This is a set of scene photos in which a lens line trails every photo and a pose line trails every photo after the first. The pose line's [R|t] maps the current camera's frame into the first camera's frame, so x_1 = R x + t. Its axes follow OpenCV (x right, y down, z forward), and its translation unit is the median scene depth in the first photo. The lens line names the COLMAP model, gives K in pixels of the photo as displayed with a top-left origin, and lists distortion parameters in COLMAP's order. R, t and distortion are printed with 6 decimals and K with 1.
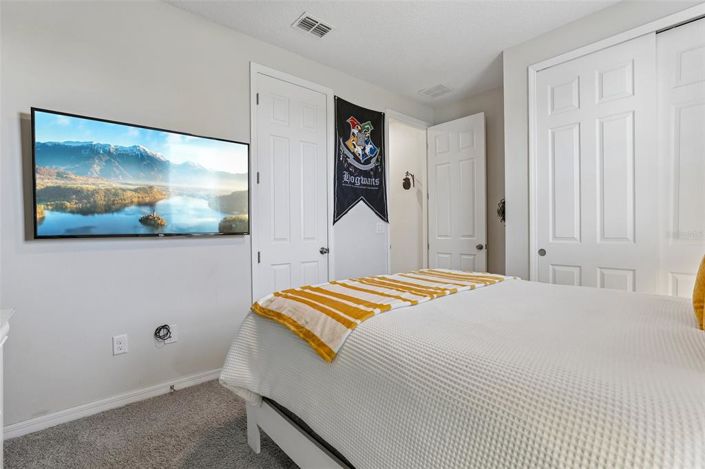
lens RADIAL K [[326.8, 0, 348.2], [0, 326.8, 231.4], [0, 0, 1]] dist [-0.001657, -0.000092]
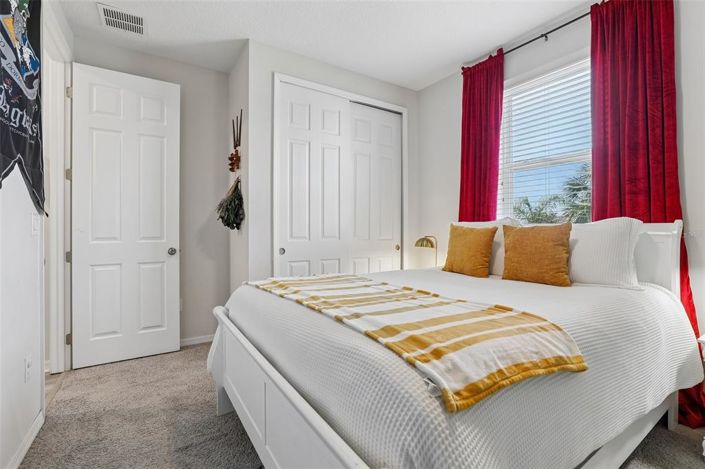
lens RADIAL K [[326.8, 0, 348.2], [0, 326.8, 231.4], [0, 0, 1]] dist [-0.001657, -0.000092]
pose [[0.149991, 0.003499, 0.988681, -0.407969], [0.001557, 0.999992, -0.003776, 0.003401], [-0.988686, 0.002106, 0.149984, 0.580792]]
